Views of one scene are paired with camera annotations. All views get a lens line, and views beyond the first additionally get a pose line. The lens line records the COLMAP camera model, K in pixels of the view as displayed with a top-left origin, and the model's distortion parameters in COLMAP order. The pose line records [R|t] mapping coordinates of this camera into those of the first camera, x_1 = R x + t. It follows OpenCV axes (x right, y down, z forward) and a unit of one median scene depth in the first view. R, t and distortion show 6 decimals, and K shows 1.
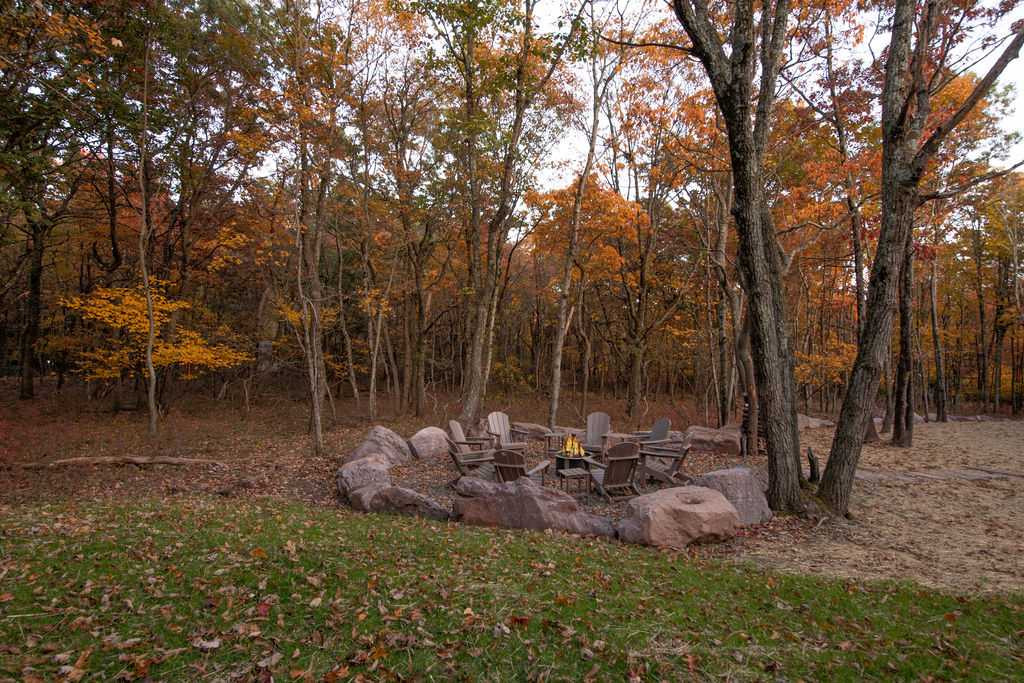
lens RADIAL K [[535.1, 0, 512.0], [0, 535.1, 341.5], [0, 0, 1]] dist [0.003192, -0.001305]
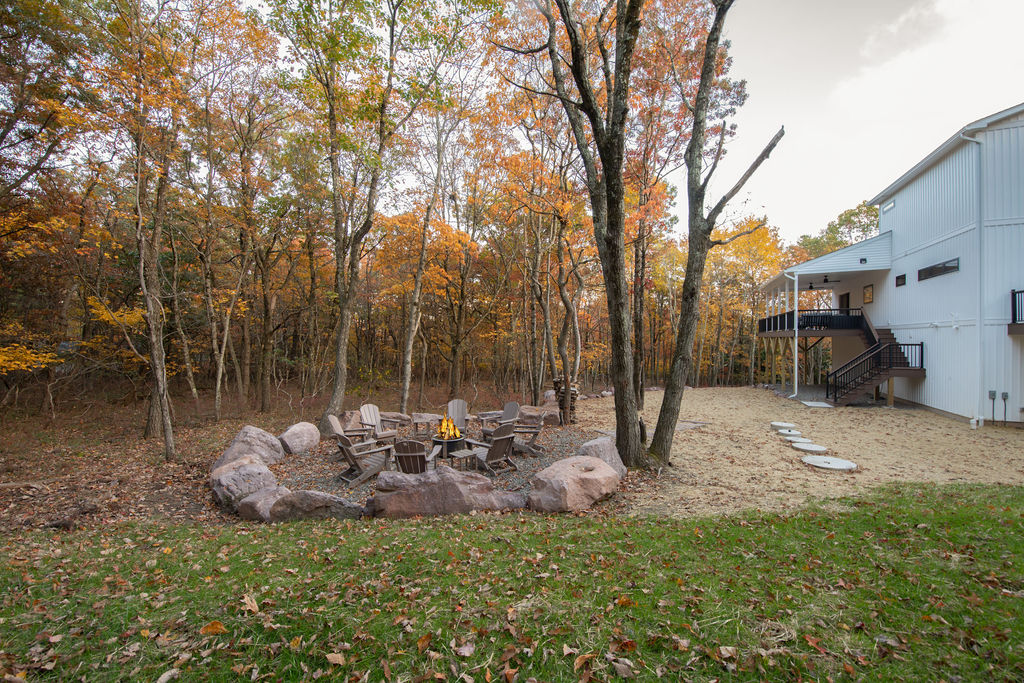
lens RADIAL K [[408.4, 0, 512.0], [0, 408.4, 341.5], [0, 0, 1]] dist [-0.006579, -0.003948]
pose [[0.913763, 0.000469, 0.406248, -0.151207], [0.000329, 0.999998, -0.001895, 0.004289], [-0.406248, 0.001865, 0.913761, 0.156242]]
